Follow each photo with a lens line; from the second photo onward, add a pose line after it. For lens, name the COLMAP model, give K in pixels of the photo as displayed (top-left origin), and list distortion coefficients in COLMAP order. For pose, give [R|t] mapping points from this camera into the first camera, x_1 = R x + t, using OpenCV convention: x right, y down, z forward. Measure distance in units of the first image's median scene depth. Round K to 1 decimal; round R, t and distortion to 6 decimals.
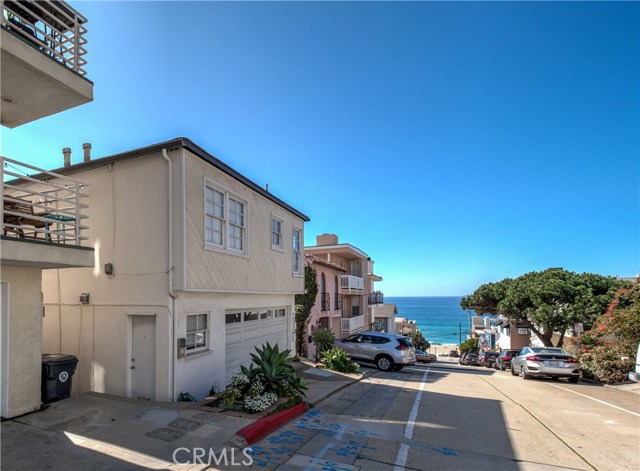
lens RADIAL K [[356.5, 0, 251.4], [0, 356.5, 288.1], [0, 0, 1]] dist [0.068649, -0.059511]
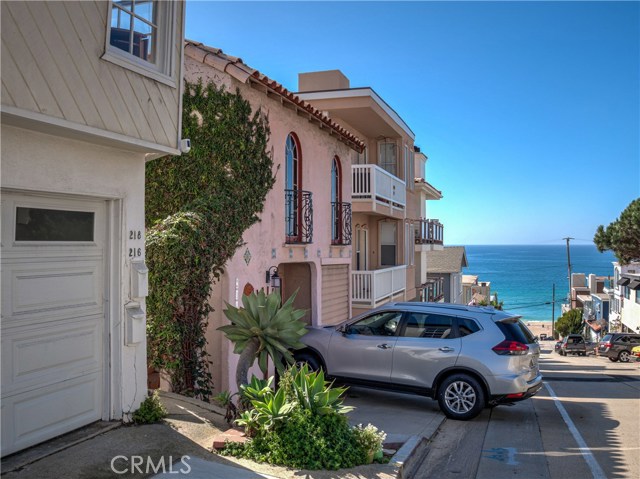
lens RADIAL K [[615.3, 0, 320.0], [0, 615.3, 239.5], [0, 0, 1]] dist [-0.214202, 0.015280]
pose [[0.986432, 0.007653, 0.163995, 0.179400], [-0.010258, 0.999834, 0.015042, 0.068819], [-0.163852, -0.016520, 0.986347, 0.574365]]
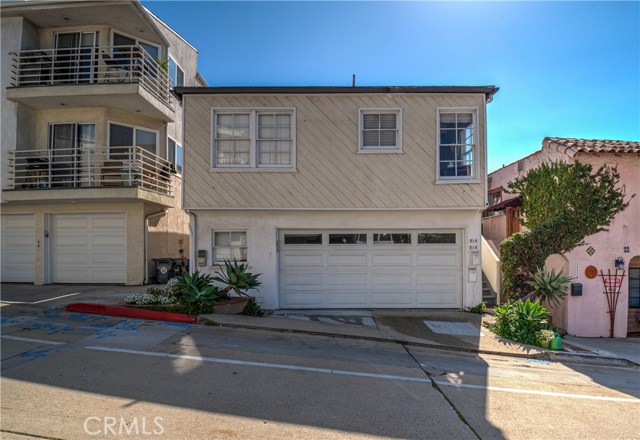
lens RADIAL K [[366.9, 0, 316.9], [0, 366.9, 240.8], [0, 0, 1]] dist [-0.002819, -0.047739]
pose [[0.446642, -0.007696, -0.894680, 0.604327], [0.022294, 0.999748, 0.002529, 0.064699], [0.894435, -0.021075, 0.446701, 0.445863]]
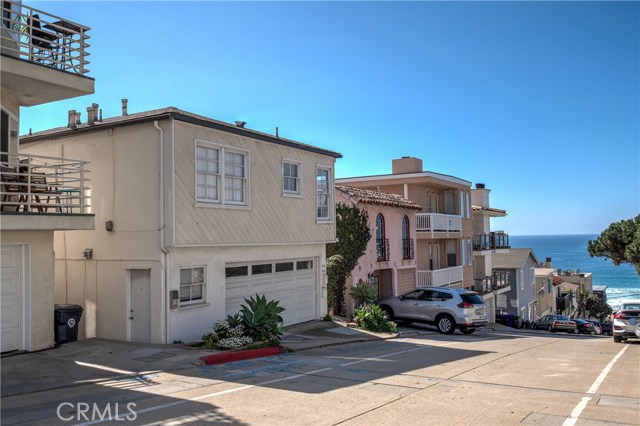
lens RADIAL K [[579.6, 0, 320.0], [0, 579.6, 213.0], [0, 0, 1]] dist [-0.000702, -0.063034]
pose [[0.998195, -0.015751, -0.057961, 0.195783], [0.014703, 0.999721, -0.018467, -0.030346], [0.058235, 0.017582, 0.998148, -0.405977]]
